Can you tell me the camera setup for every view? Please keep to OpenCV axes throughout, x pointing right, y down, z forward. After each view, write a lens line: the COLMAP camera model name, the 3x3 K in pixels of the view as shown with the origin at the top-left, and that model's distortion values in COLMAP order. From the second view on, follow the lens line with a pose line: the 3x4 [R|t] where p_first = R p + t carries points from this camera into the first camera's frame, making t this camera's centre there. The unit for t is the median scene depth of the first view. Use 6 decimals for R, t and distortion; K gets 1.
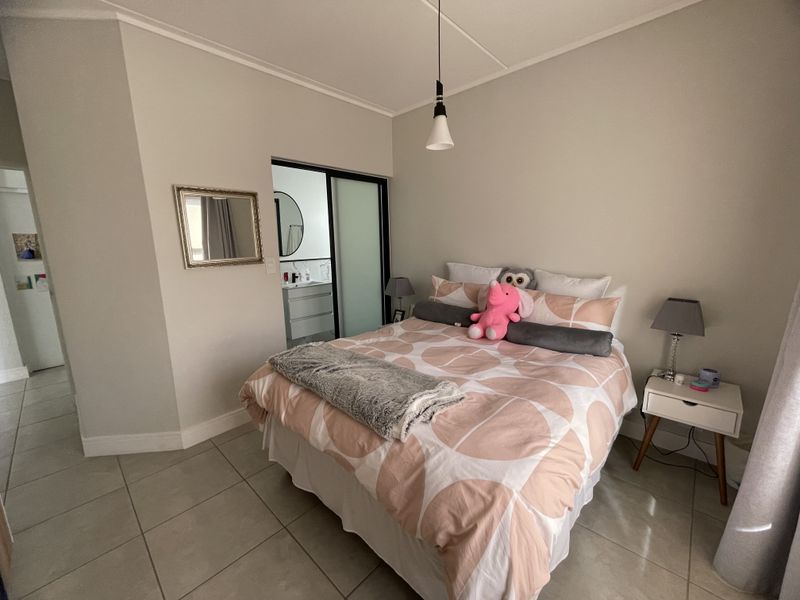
lens RADIAL K [[324.5, 0, 400.0], [0, 324.5, 300.0], [0, 0, 1]] dist [0.000643, 0.000315]
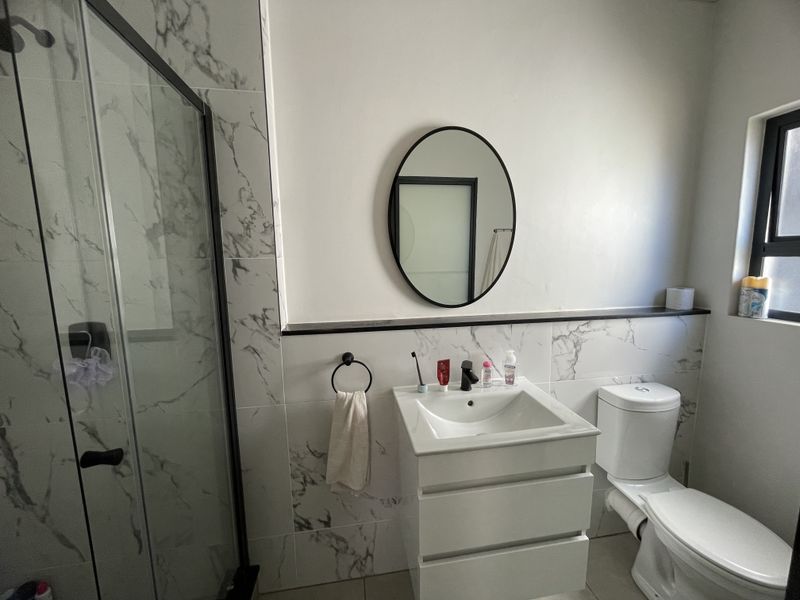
lens RADIAL K [[324.5, 0, 400.0], [0, 324.5, 300.0], [0, 0, 1]] dist [0.000643, 0.000315]
pose [[0.793907, 0.094632, -0.600630, -0.205431], [-0.116780, 0.993156, 0.002117, -0.152562], [0.596719, 0.068461, 0.799525, 0.748631]]
